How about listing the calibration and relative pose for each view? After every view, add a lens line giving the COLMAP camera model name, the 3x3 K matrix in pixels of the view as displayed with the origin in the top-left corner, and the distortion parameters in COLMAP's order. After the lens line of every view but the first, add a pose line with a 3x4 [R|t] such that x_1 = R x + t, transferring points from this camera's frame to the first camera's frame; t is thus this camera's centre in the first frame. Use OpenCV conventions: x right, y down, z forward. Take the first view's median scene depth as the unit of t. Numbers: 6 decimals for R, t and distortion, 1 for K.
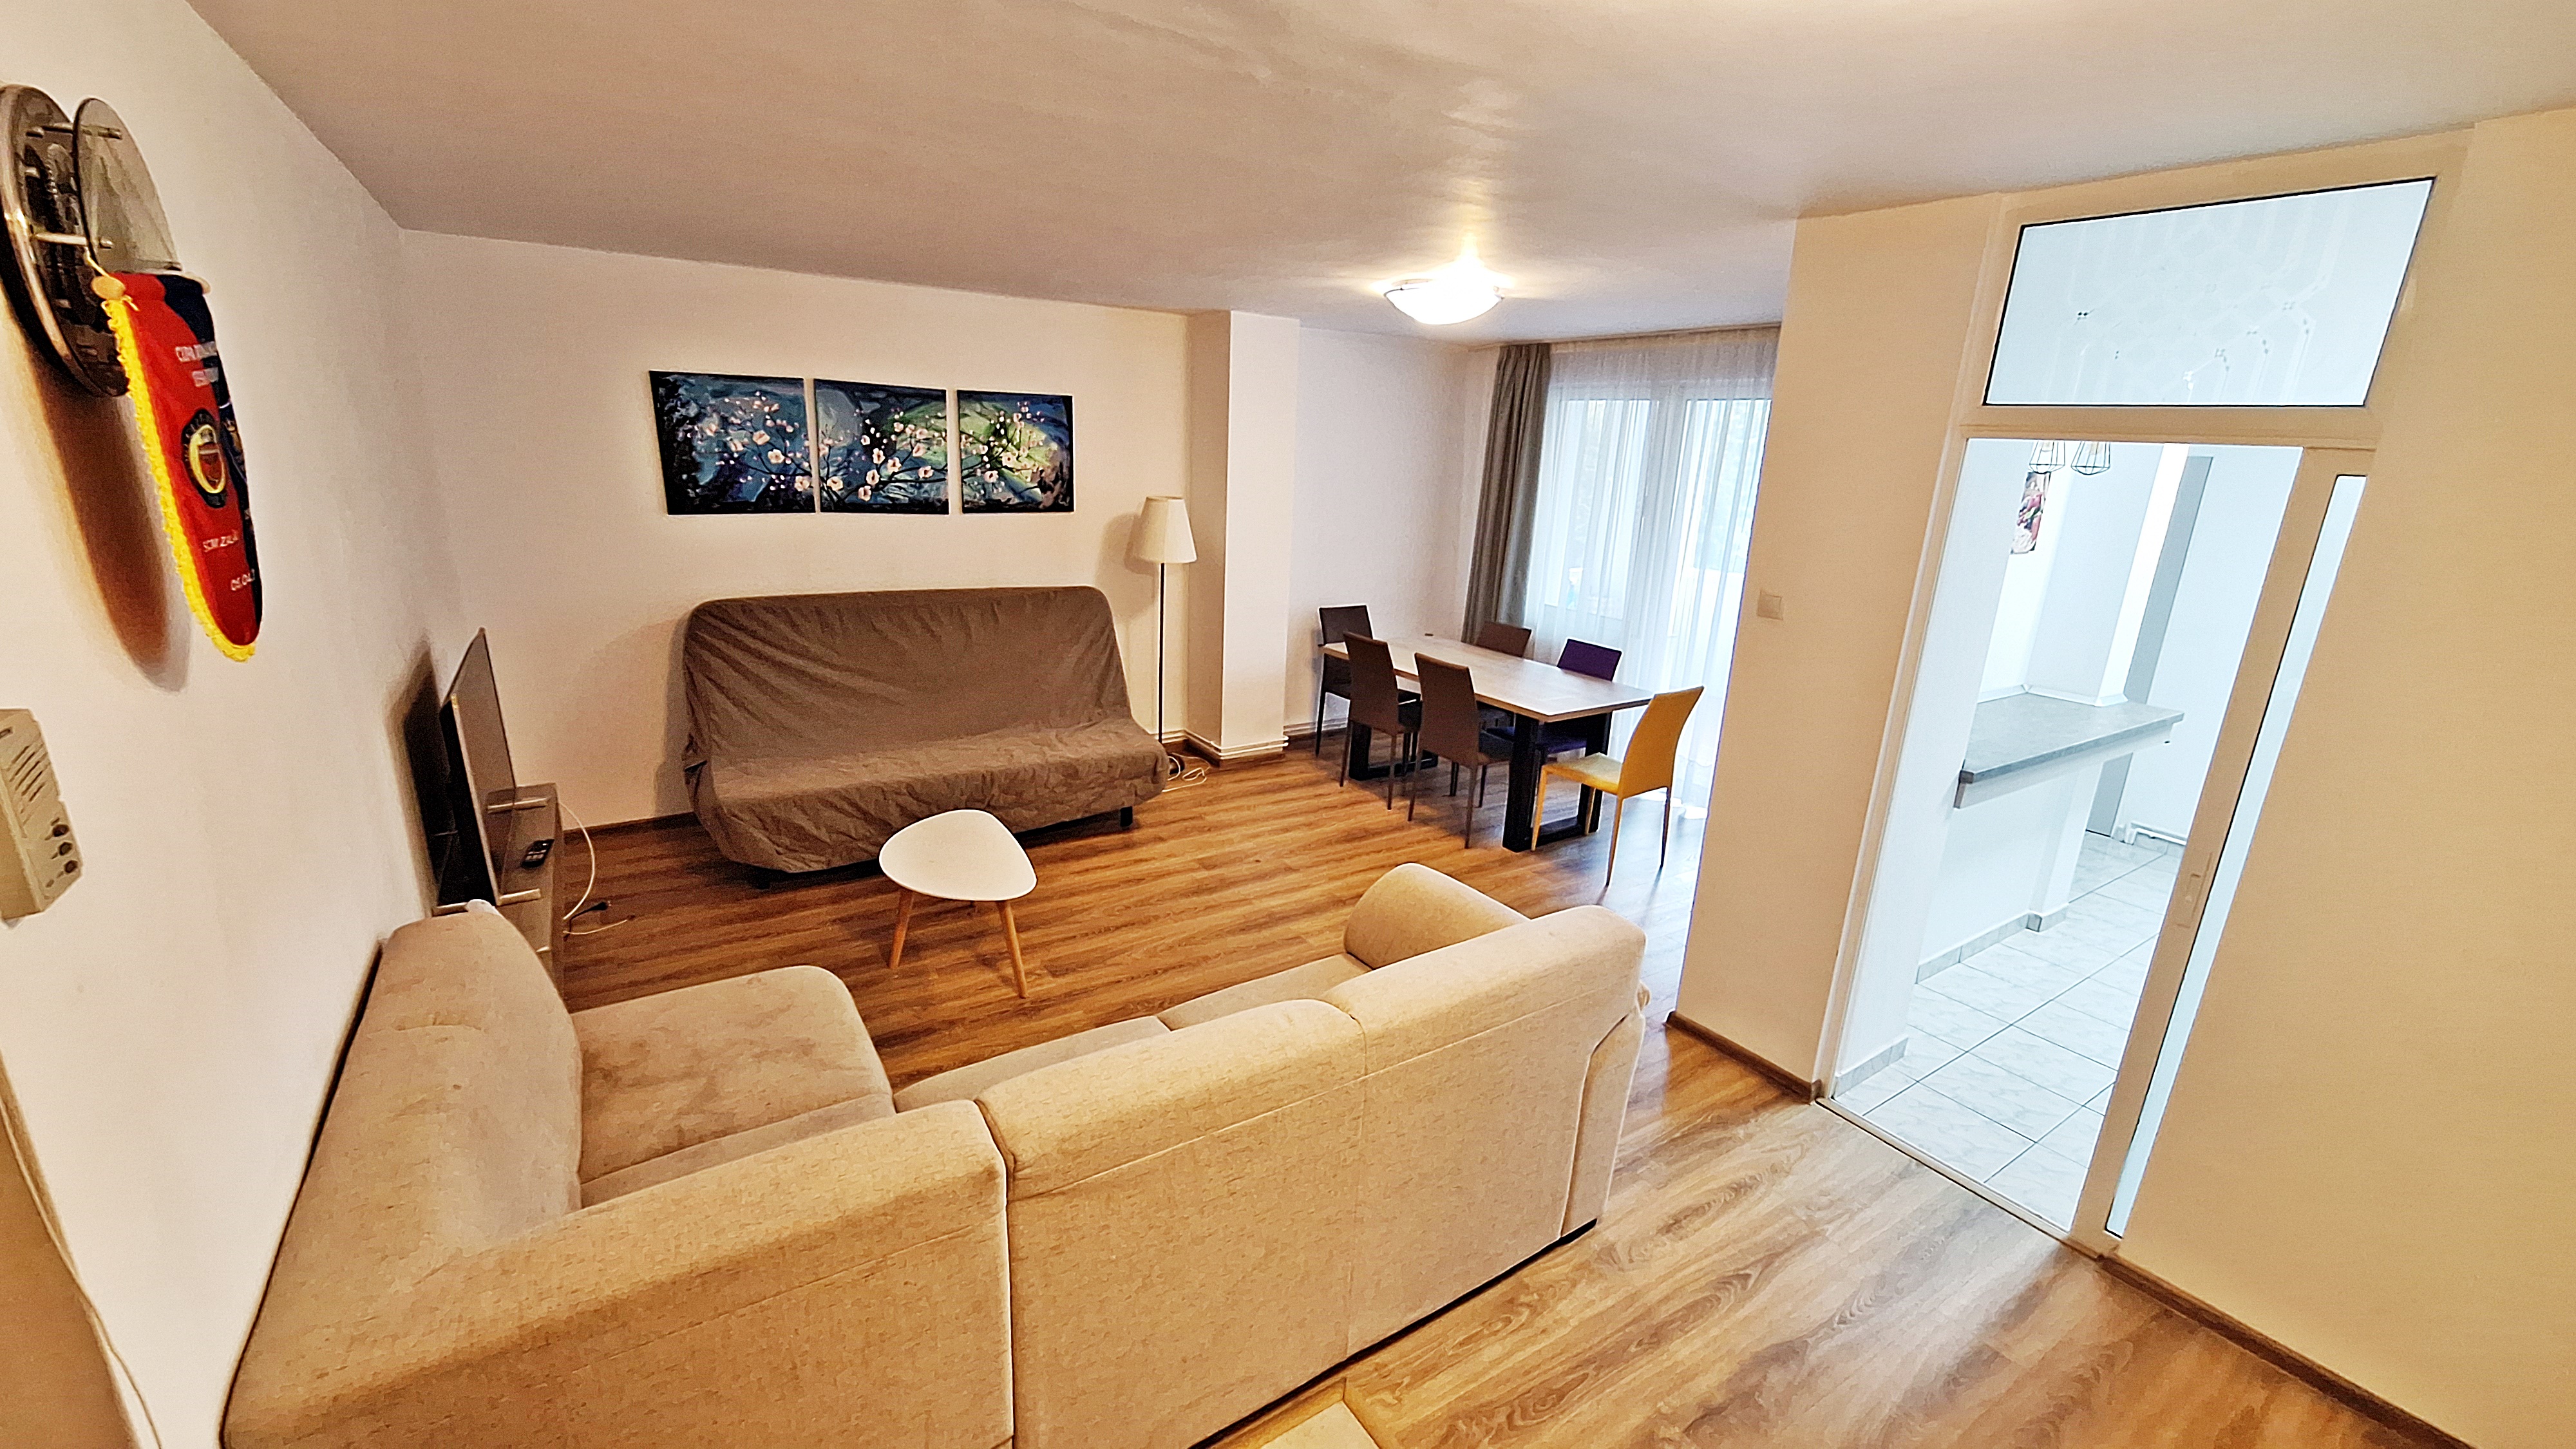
lens RADIAL K [[1023.6, 0, 1278.5], [0, 1023.6, 718.0], [0, 0, 1]] dist [-0.008889, 0.002514]
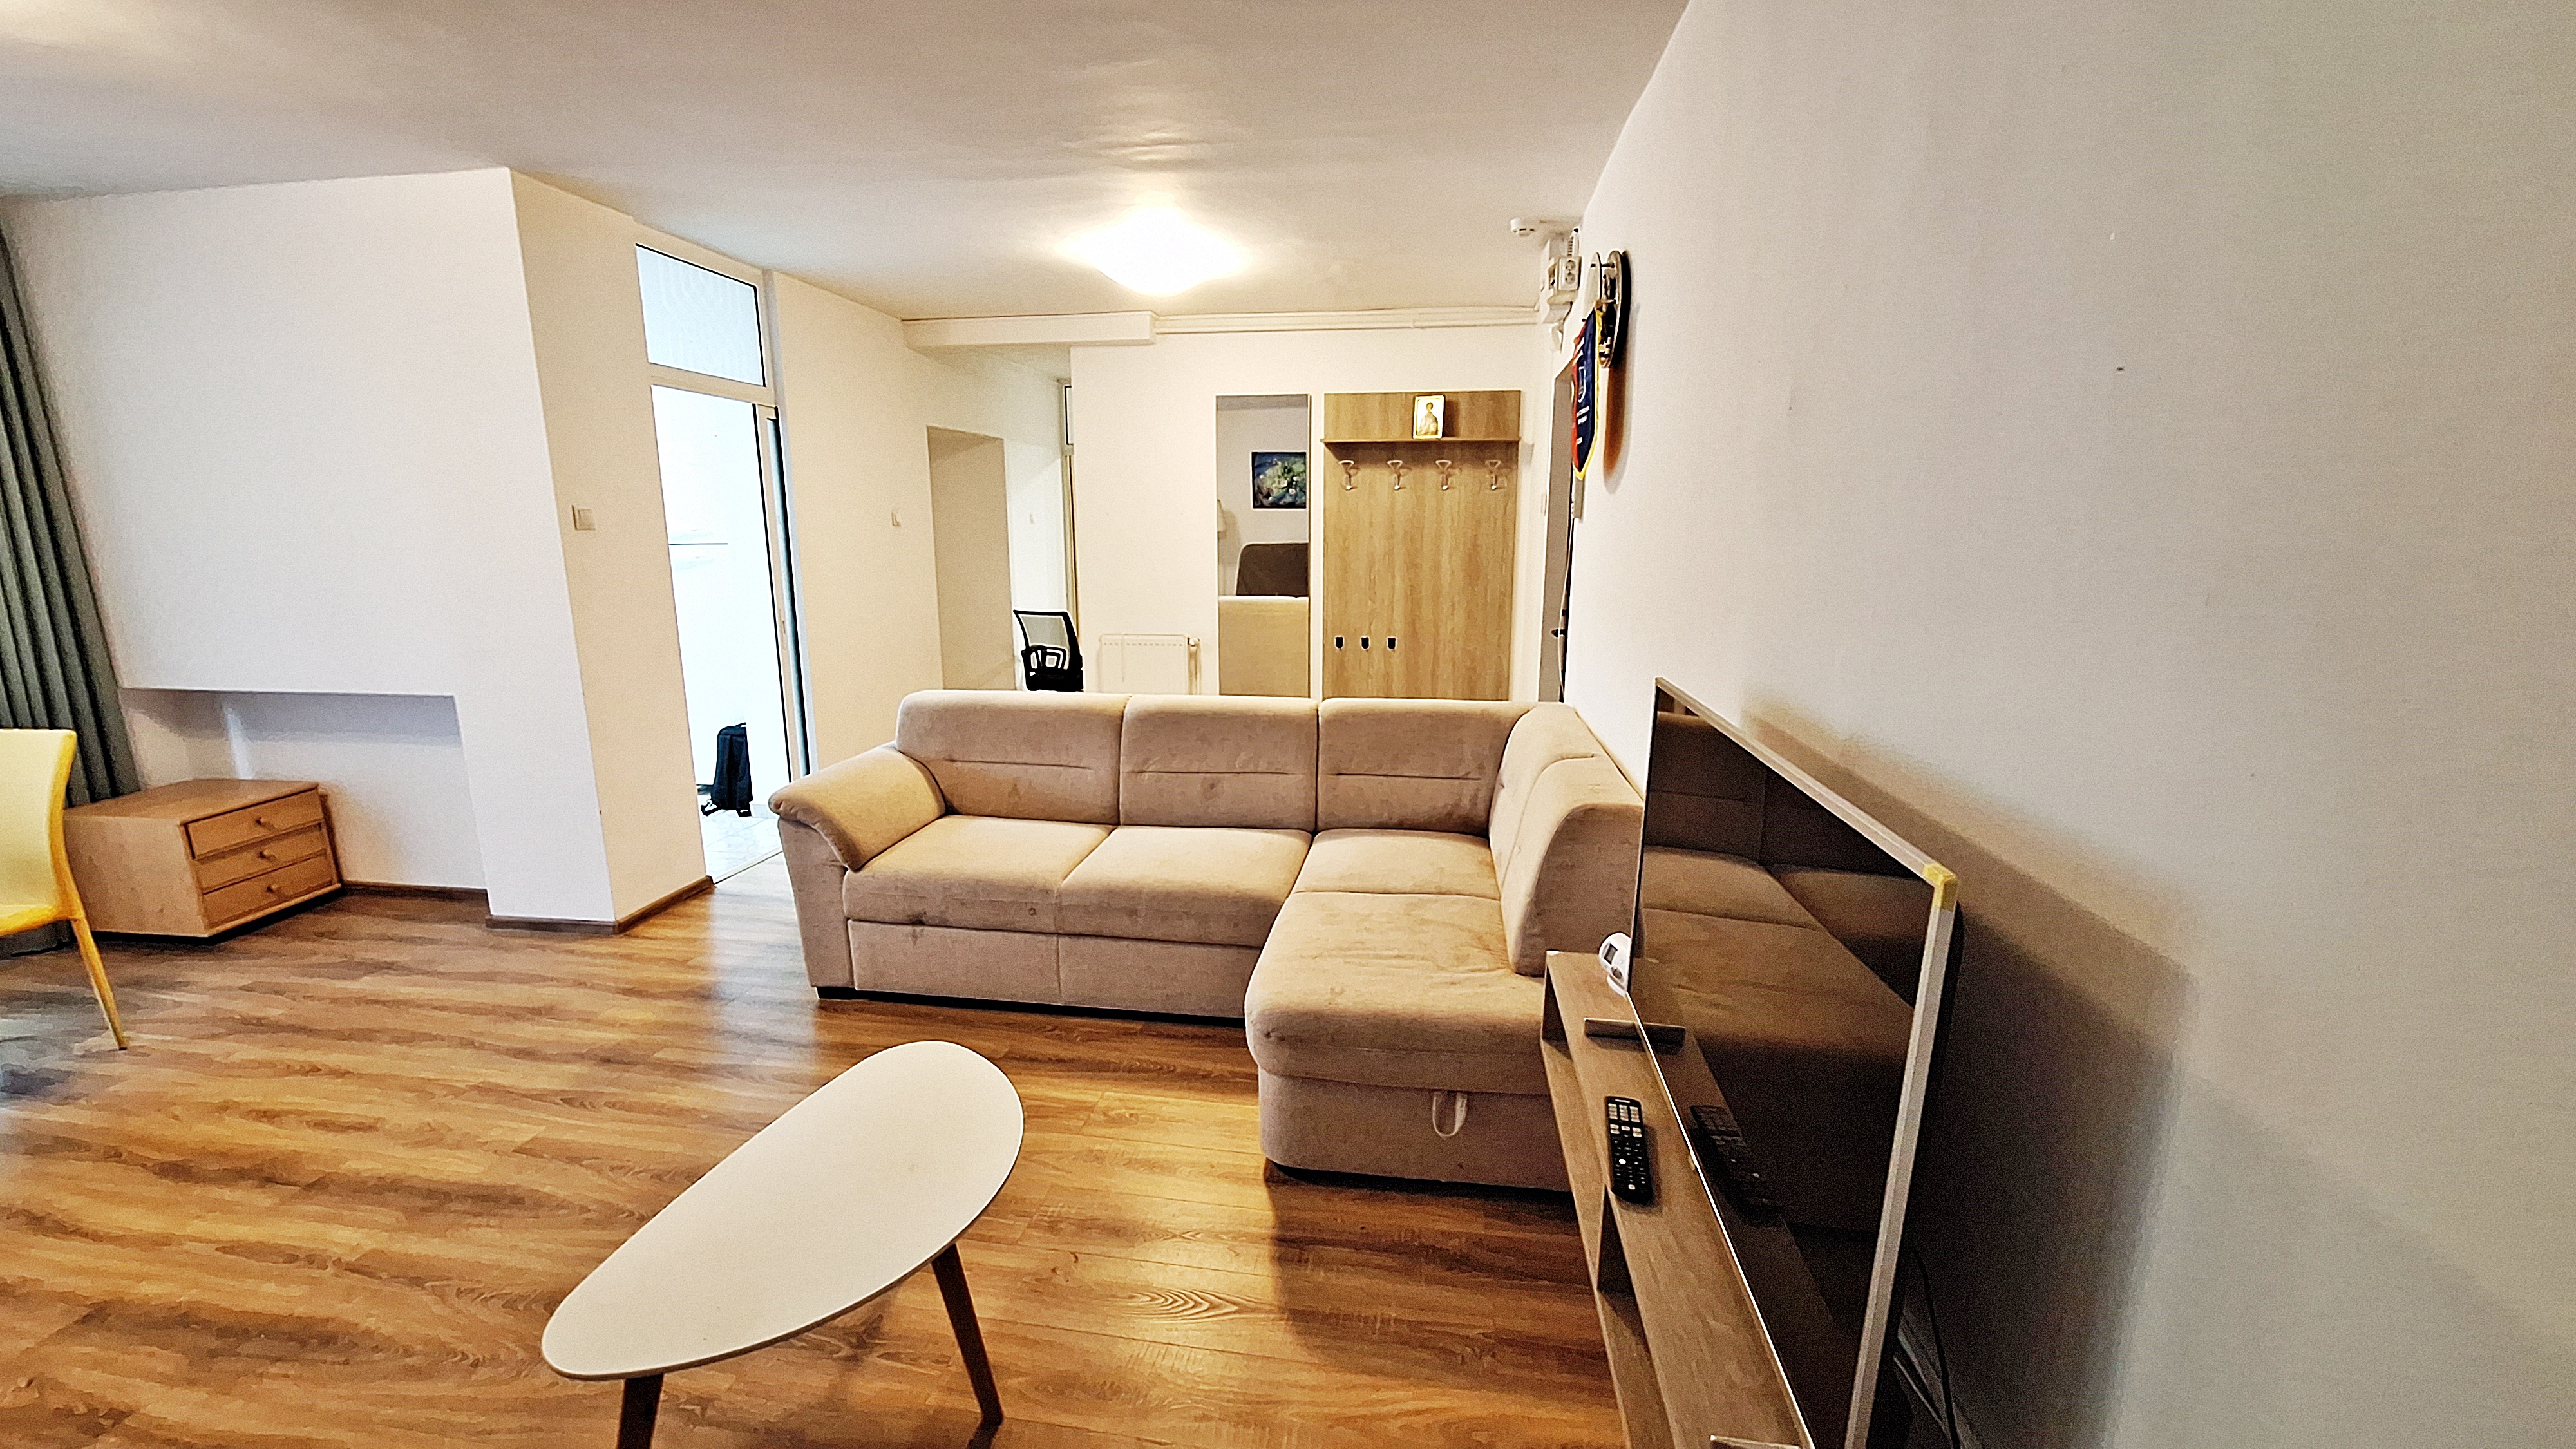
lens RADIAL K [[1023.6, 0, 1278.5], [0, 1023.6, 718.0], [0, 0, 1]] dist [-0.008889, 0.002514]
pose [[-0.742545, -0.164649, 0.649244, -0.554645], [0.155051, 0.900732, 0.405759, -0.158158], [-0.651603, 0.401960, -0.643305, 0.831432]]
